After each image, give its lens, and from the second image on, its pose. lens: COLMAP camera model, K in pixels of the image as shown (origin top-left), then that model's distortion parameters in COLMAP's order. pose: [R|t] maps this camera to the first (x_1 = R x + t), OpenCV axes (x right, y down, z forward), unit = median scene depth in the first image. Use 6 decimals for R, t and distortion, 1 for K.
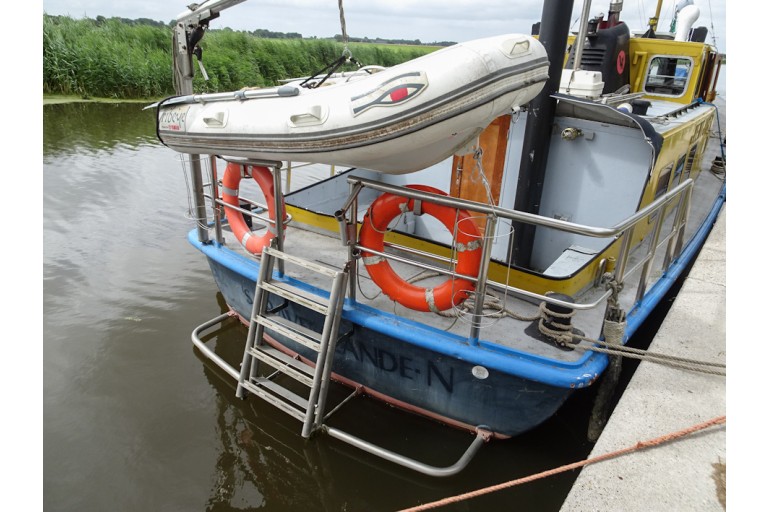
lens RADIAL K [[504.2, 0, 384.0], [0, 504.2, 256.0], [0, 0, 1]] dist [0.004739, 0.001354]
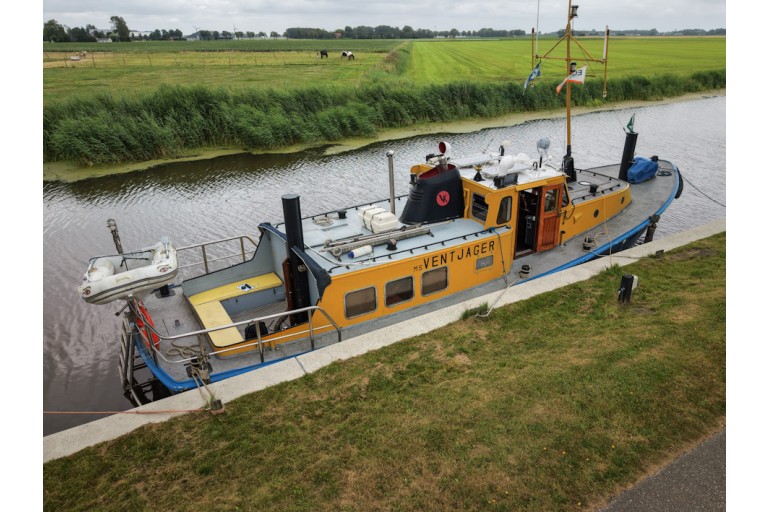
lens RADIAL K [[492.7, 0, 384.0], [0, 492.7, 256.0], [0, 0, 1]] dist [-0.004263, -0.001930]
pose [[0.914978, 0.111673, -0.387741, 0.862229], [-0.105480, 0.993722, 0.037293, -0.245466], [0.389472, 0.006776, 0.921013, -0.371134]]
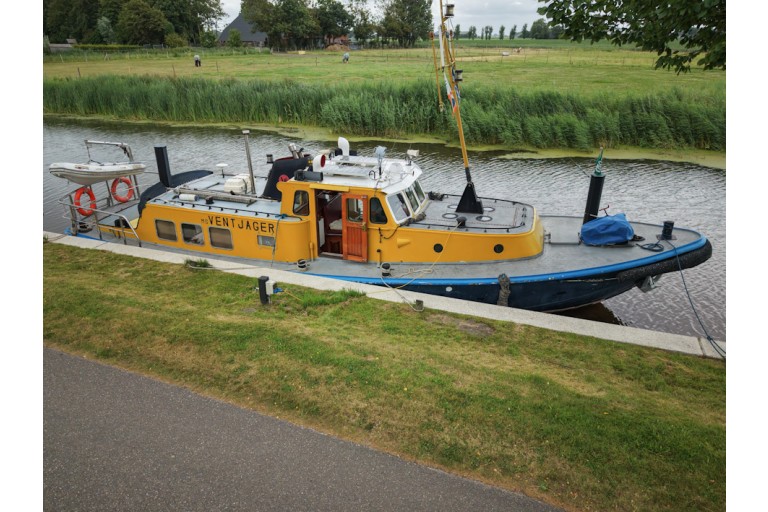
lens RADIAL K [[504.2, 0, 384.0], [0, 504.2, 256.0], [0, 0, 1]] dist [0.004739, 0.001354]
pose [[0.265682, 0.333613, -0.904497, 2.098285], [-0.351297, 0.907211, 0.231426, -0.647533], [0.897777, 0.256261, 0.358227, 0.755444]]
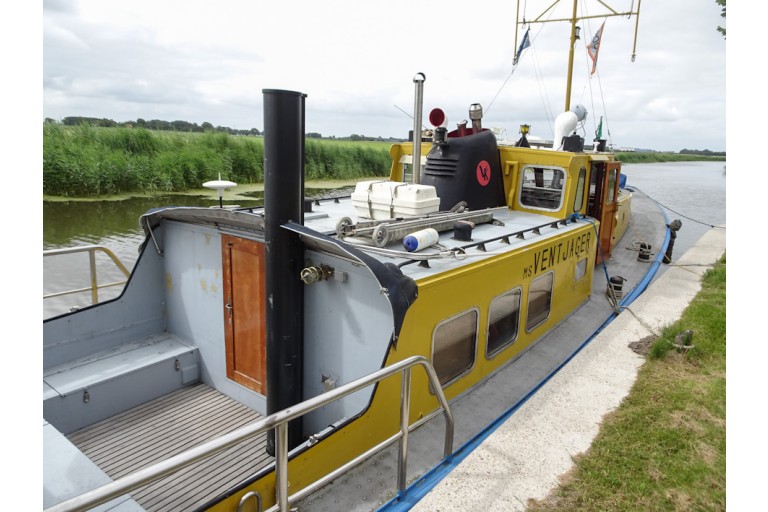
lens RADIAL K [[492.7, 0, 384.0], [0, 492.7, 256.0], [0, 0, 1]] dist [-0.004263, -0.001930]
pose [[0.999594, 0.008283, -0.027250, 0.313186], [-0.012815, 0.985257, -0.170599, -0.092381], [0.025435, 0.170879, 0.984964, 0.177214]]
